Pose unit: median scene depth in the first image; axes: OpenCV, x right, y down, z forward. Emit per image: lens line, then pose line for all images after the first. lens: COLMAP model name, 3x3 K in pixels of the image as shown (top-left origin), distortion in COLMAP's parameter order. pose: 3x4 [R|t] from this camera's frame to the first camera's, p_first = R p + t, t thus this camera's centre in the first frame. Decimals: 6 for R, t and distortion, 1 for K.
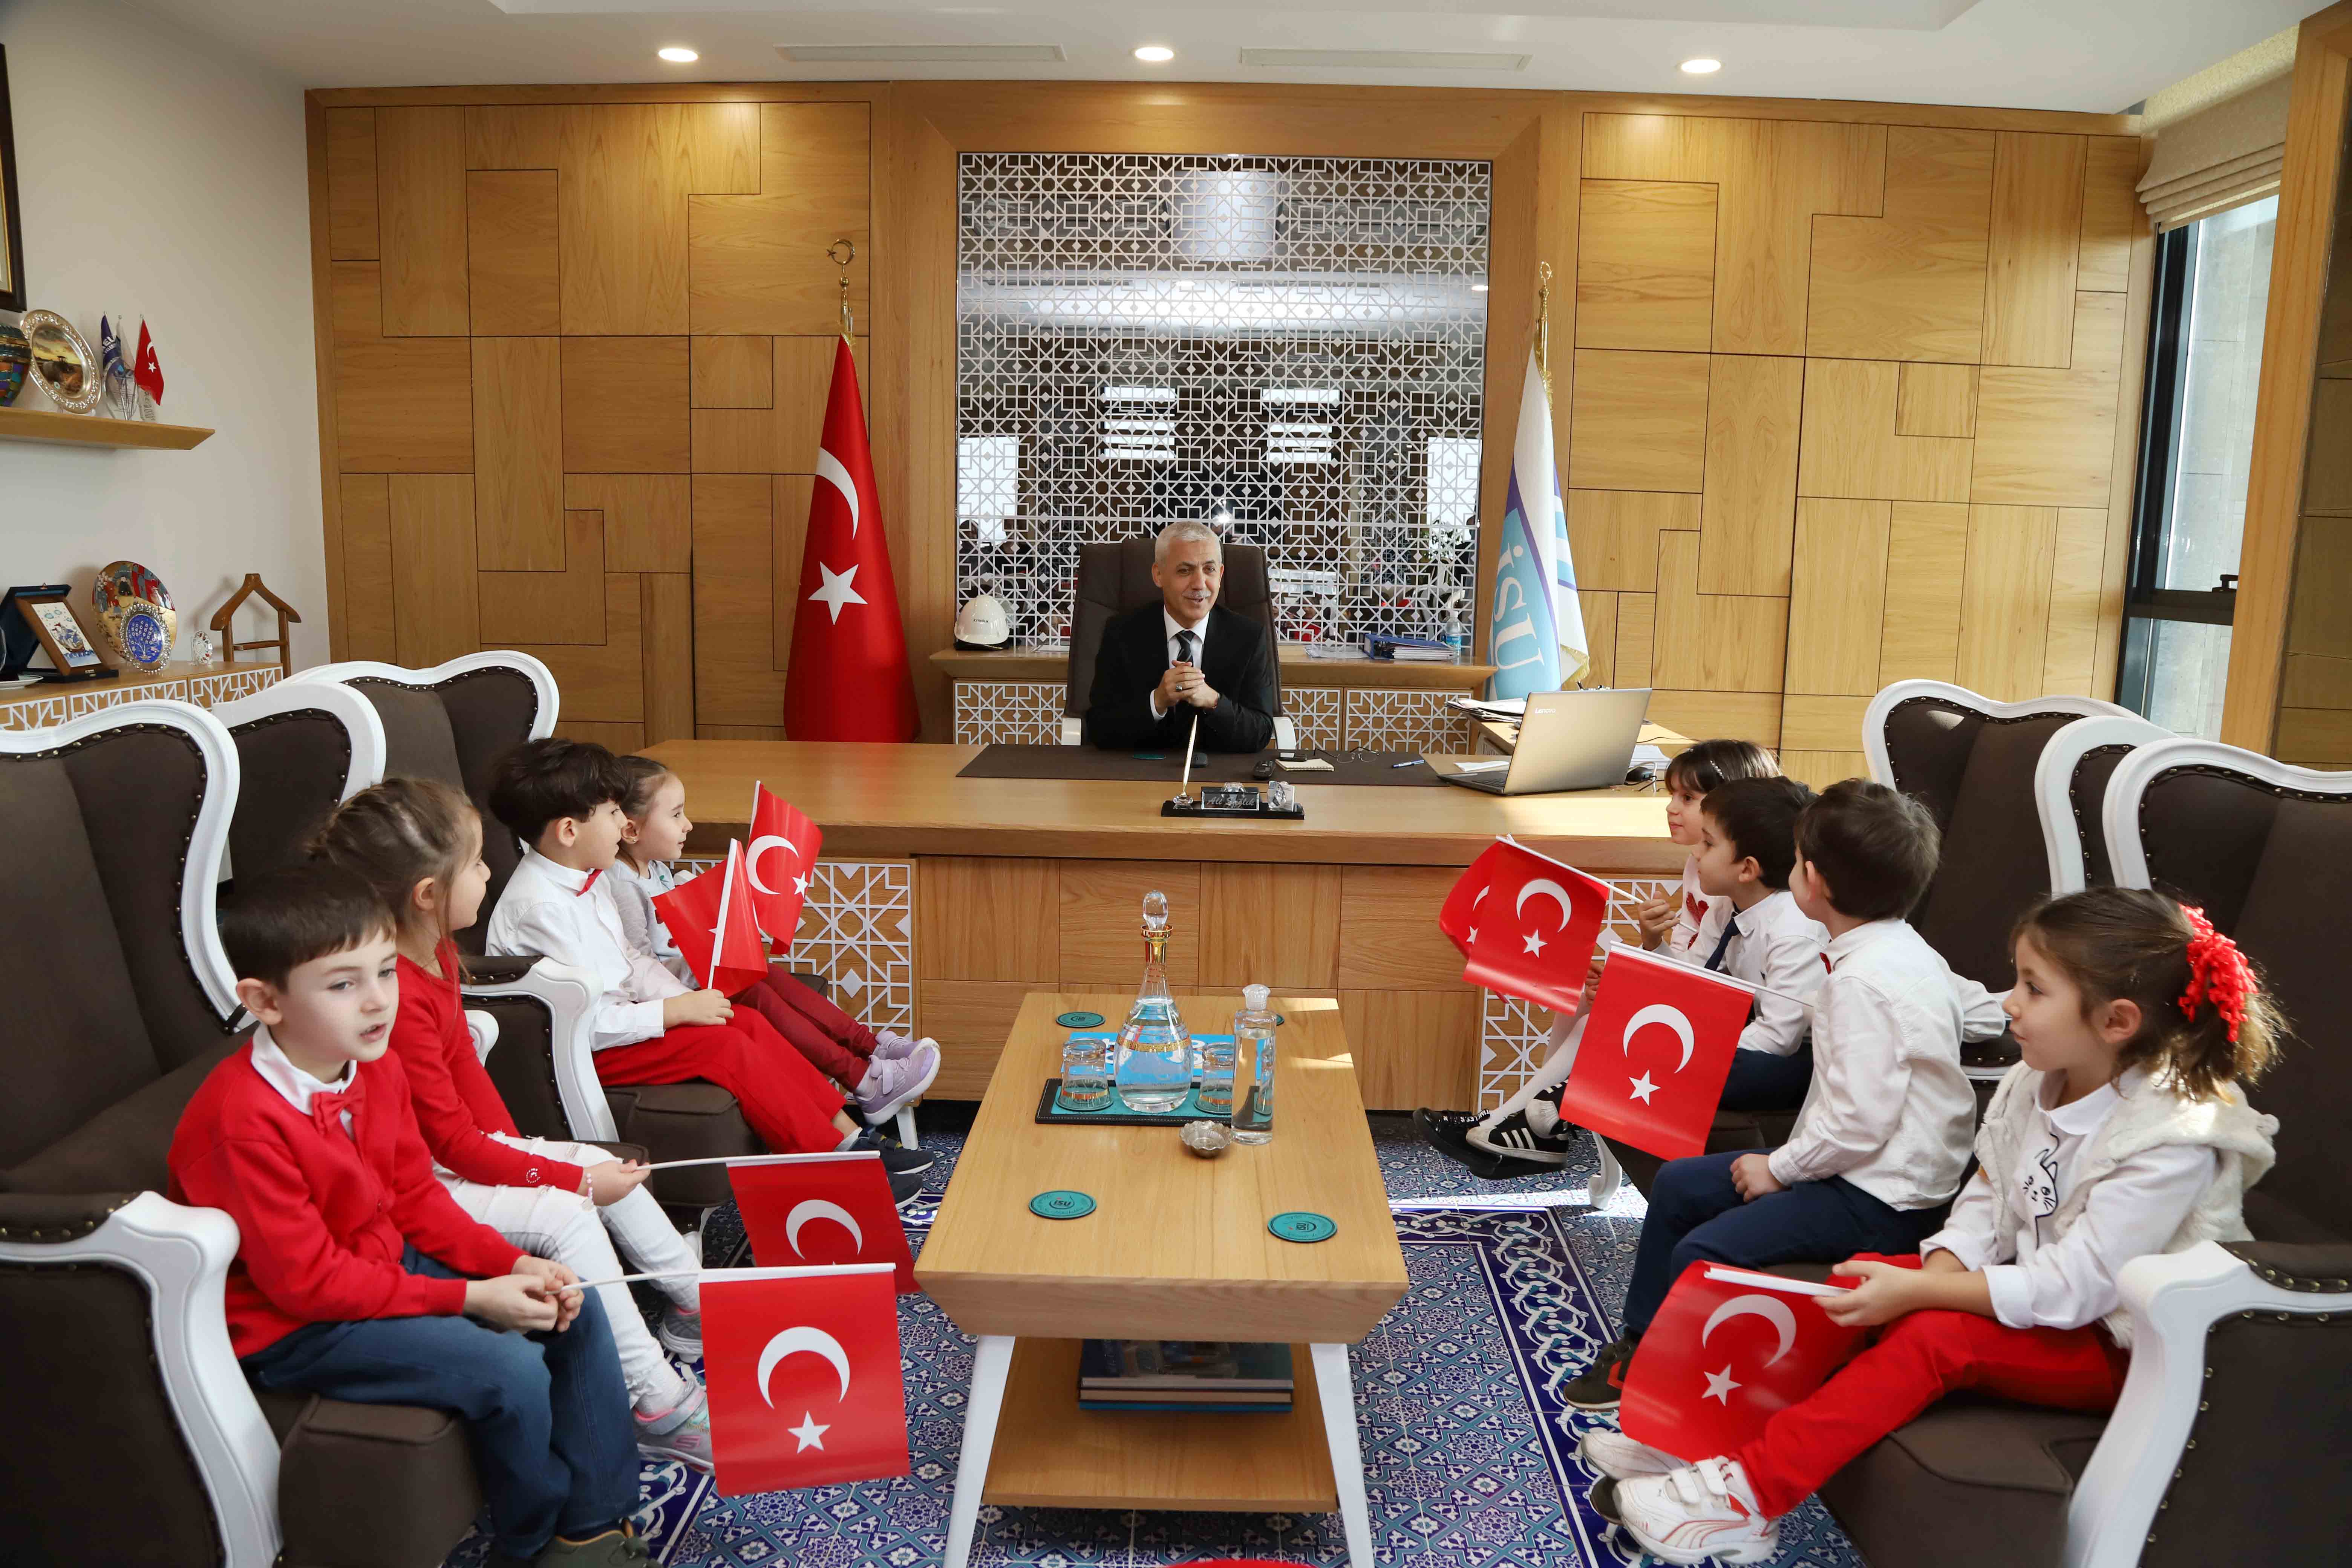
lens RADIAL K [[1596.6, 0, 1175.4], [0, 1596.6, 785.4], [0, 0, 1]] dist [-0.112829, 0.060256]
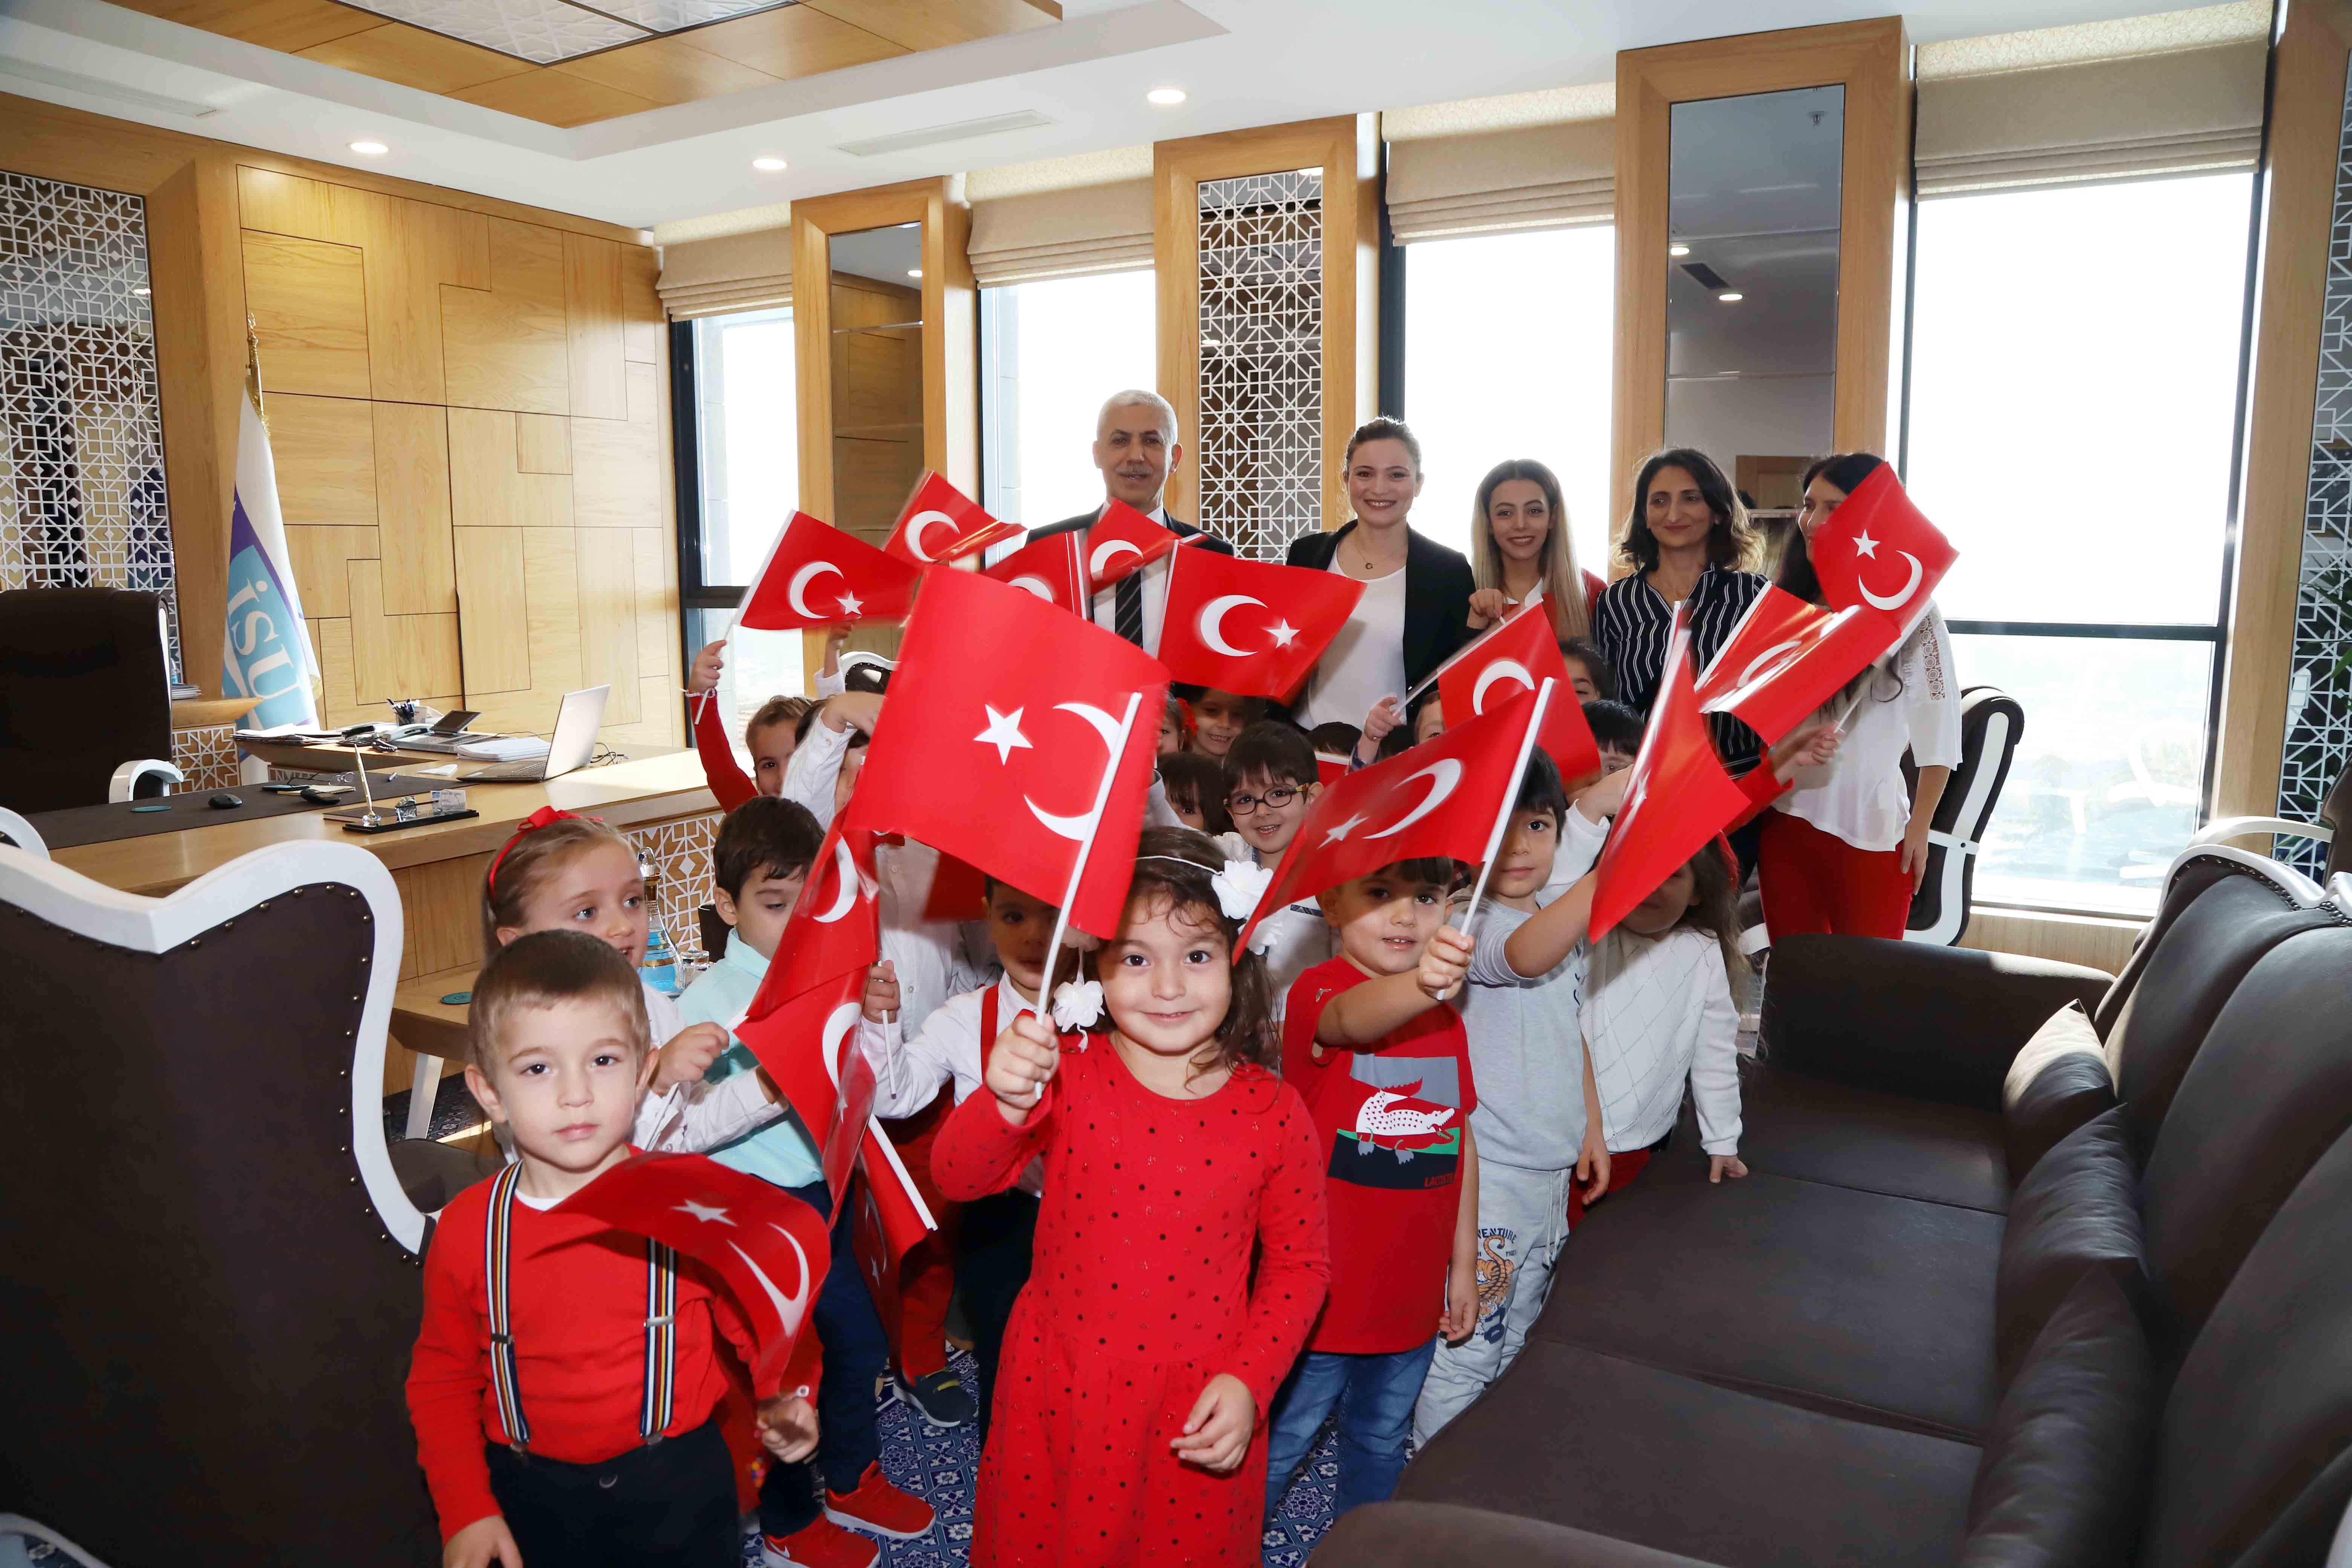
lens RADIAL K [[1596.6, 0, 1208.3], [0, 1596.6, 821.4], [0, 0, 1]] dist [-0.112829, 0.060256]
pose [[0.450565, -0.169412, 0.876522, -0.410972], [0.151636, 0.982085, 0.111869, -0.013281], [-0.879771, 0.082508, 0.468182, -0.018139]]
